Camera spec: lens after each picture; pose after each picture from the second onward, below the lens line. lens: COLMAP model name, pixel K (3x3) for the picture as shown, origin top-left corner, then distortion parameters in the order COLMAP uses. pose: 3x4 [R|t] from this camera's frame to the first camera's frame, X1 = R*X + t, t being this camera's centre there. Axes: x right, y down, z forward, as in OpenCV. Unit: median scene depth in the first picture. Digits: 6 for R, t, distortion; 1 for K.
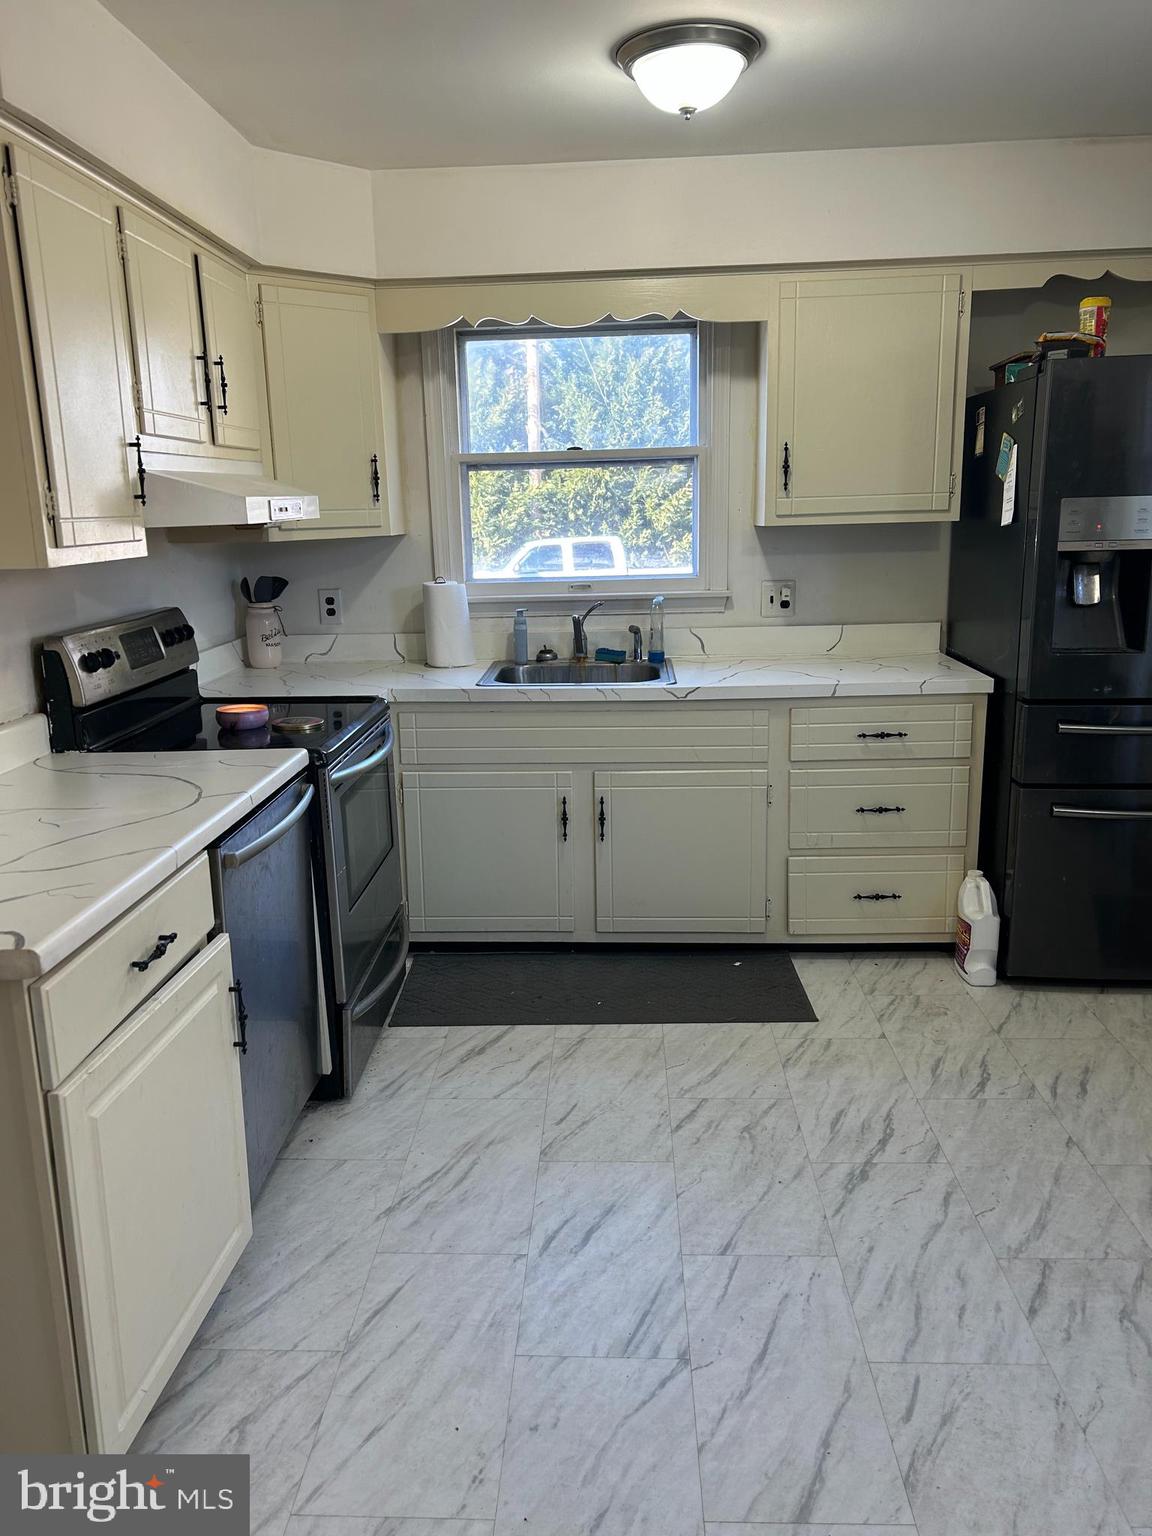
lens RADIAL K [[1114.1, 0, 562.6], [0, 1114.1, 764.1], [0, 0, 1]] dist [0.000384, 0.002872]
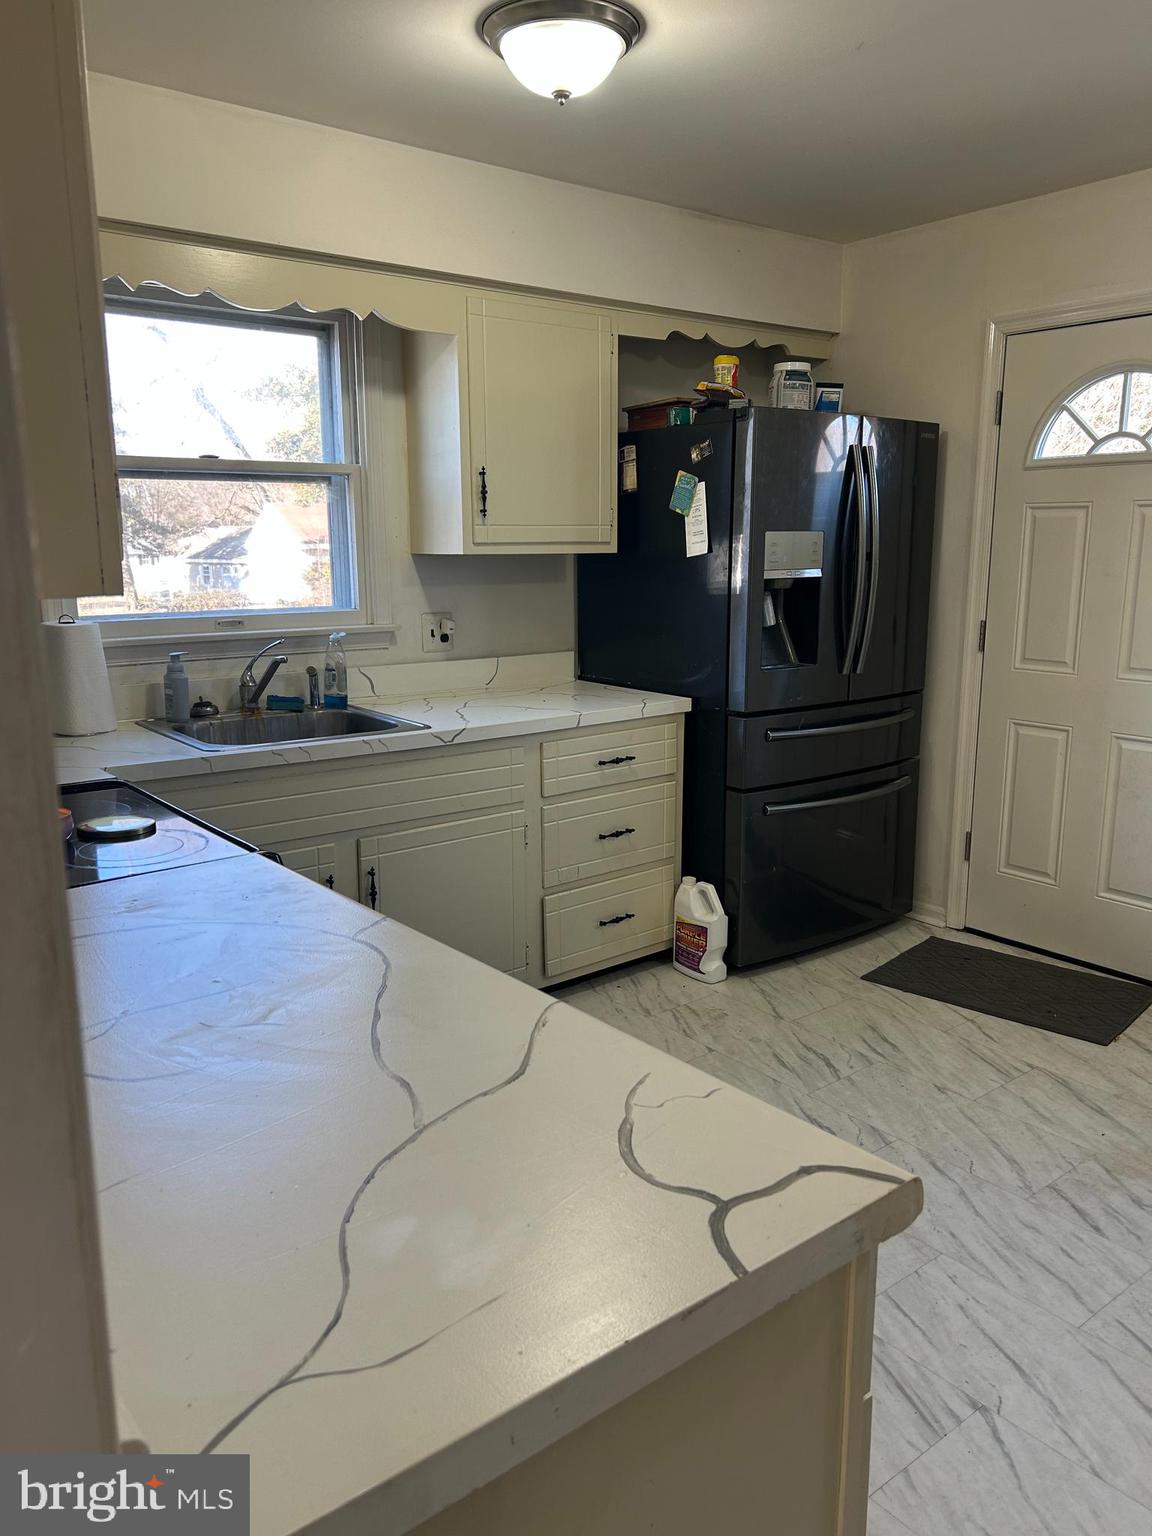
lens RADIAL K [[1124.9, 0, 575.3], [0, 1124.9, 763.1], [0, 0, 1]] dist [0.060370, -0.059691]
pose [[0.754369, -0.103236, 0.648283, -0.481007], [0.128002, 0.991733, 0.008979, -0.044449], [-0.643850, 0.076208, 0.761347, 0.286961]]
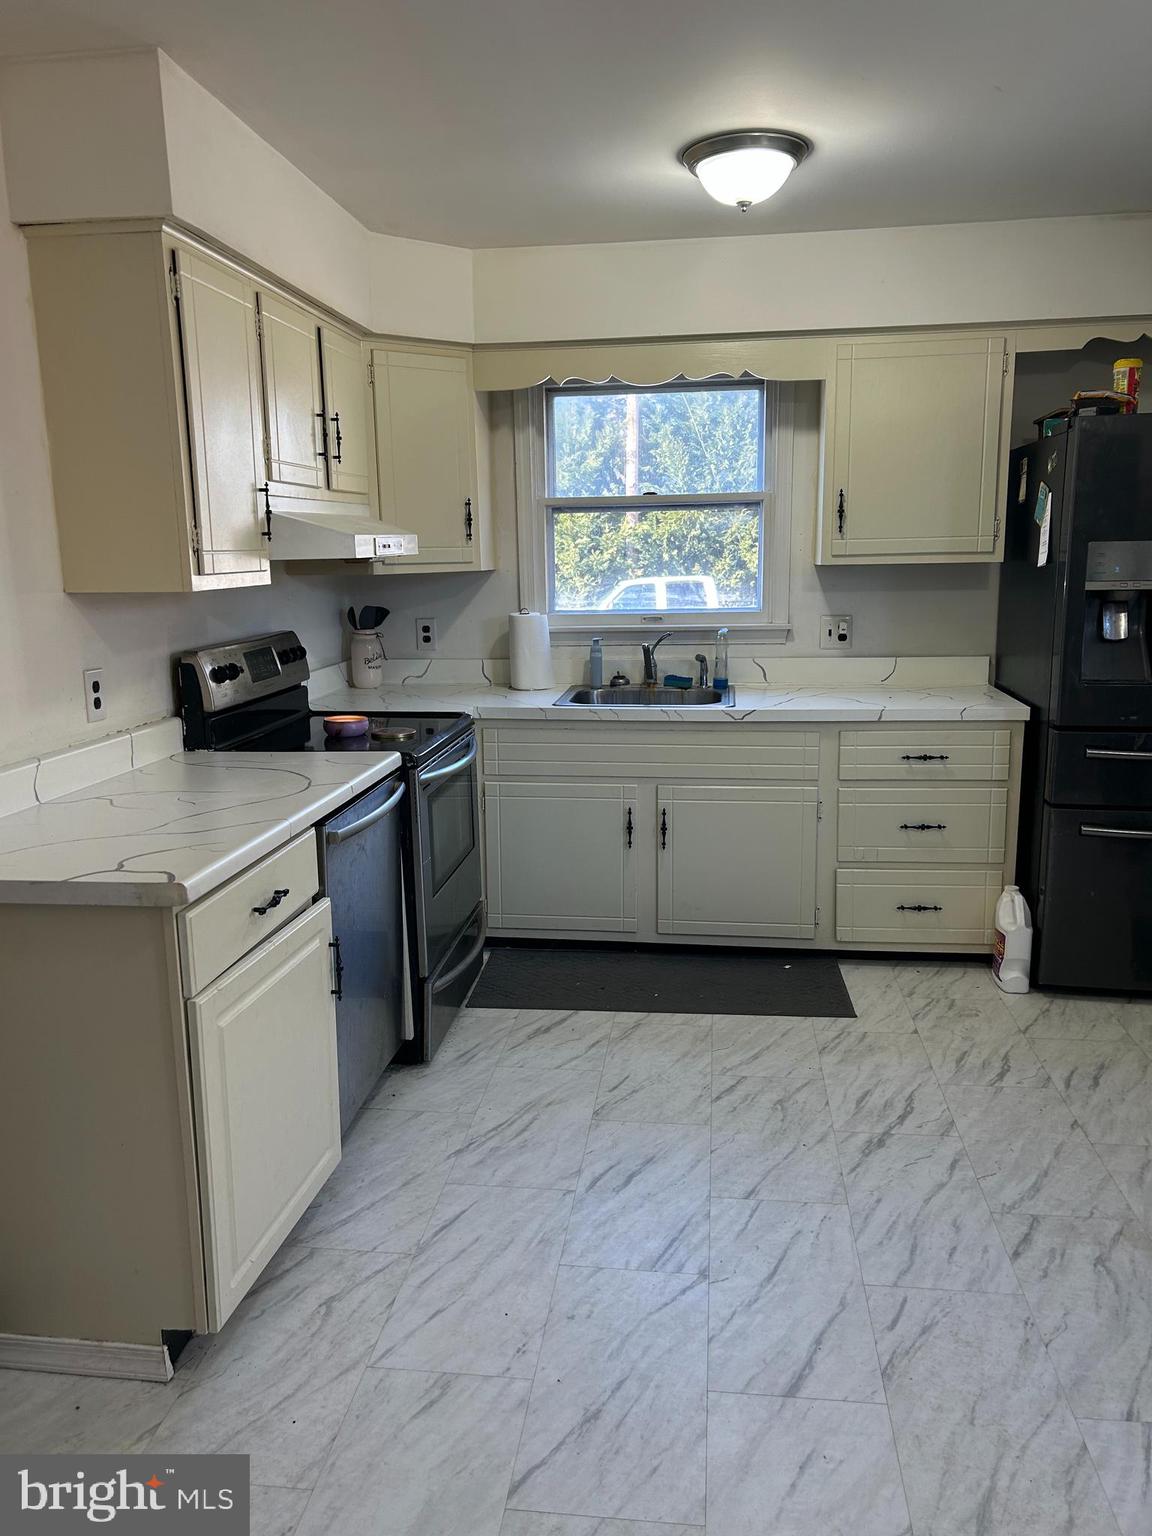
lens RADIAL K [[1108.5, 0, 576.0], [0, 1108.5, 768.0], [0, 0, 1]] dist [-0.004569, -0.005726]
pose [[0.997147, 0.022723, -0.071978, 0.031259], [-0.024895, 0.999257, -0.029420, 0.028673], [0.071256, 0.031128, 0.996972, -0.116011]]
